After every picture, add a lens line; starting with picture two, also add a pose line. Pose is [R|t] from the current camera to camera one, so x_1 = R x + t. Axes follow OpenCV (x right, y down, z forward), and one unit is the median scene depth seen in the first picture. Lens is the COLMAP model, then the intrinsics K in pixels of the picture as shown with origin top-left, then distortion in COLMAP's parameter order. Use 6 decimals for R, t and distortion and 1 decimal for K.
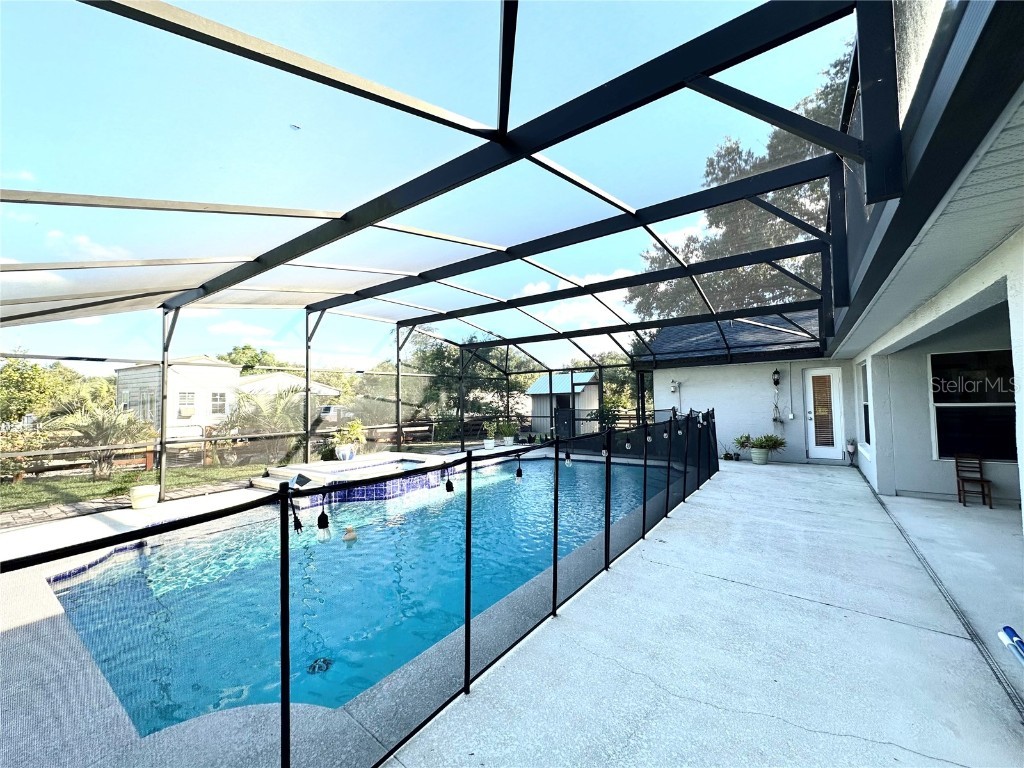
lens RADIAL K [[410.0, 0, 512.5], [0, 410.0, 386.6], [0, 0, 1]] dist [-0.000433, 0.000013]
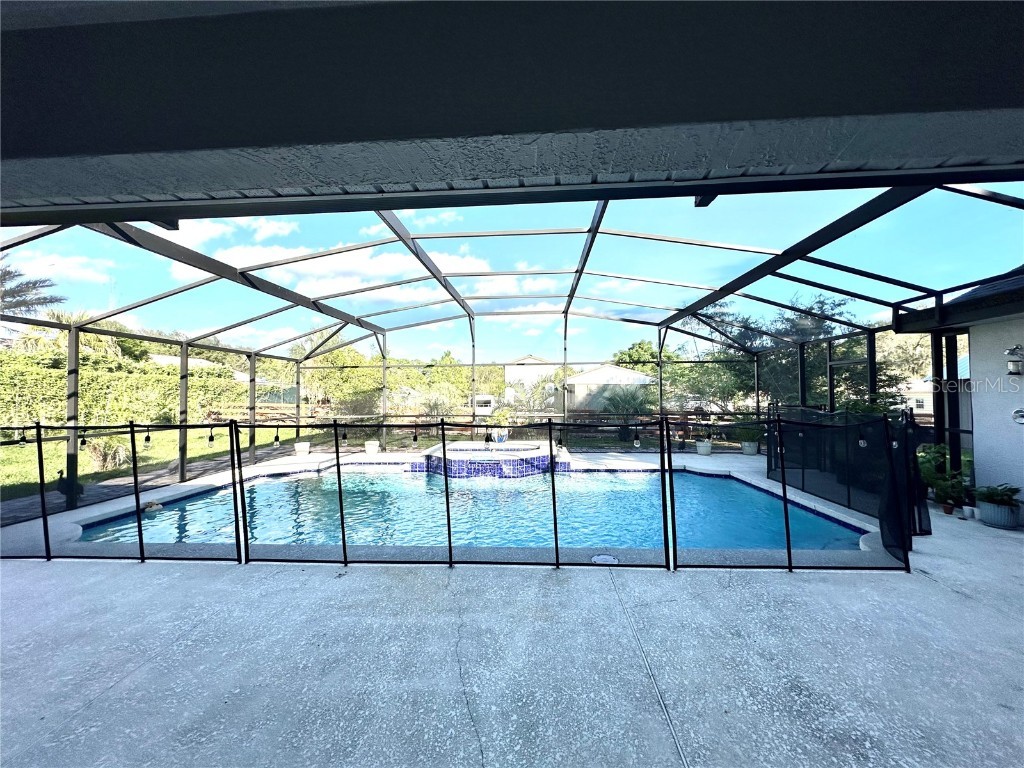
lens RADIAL K [[410.0, 0, 512.5], [0, 410.0, 386.6], [0, 0, 1]] dist [-0.000433, 0.000013]
pose [[0.531934, -0.001422, -0.846785, 0.583425], [0.028435, 0.999465, 0.016184, 0.007217], [0.846309, -0.032687, 0.531689, 0.425456]]
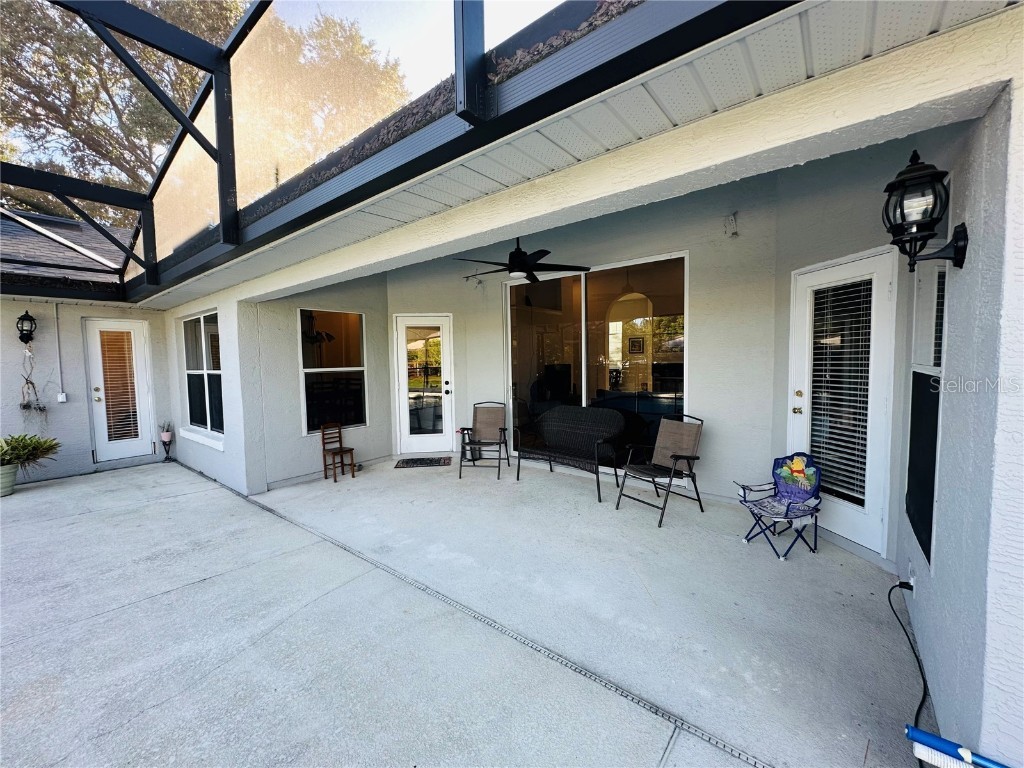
lens RADIAL K [[410.0, 0, 512.5], [0, 410.0, 386.6], [0, 0, 1]] dist [-0.000433, 0.000013]
pose [[0.054173, -0.042990, 0.997606, 0.150815], [-0.015591, 0.998915, 0.043893, 0.023463], [-0.998410, -0.017931, 0.053444, 0.361819]]
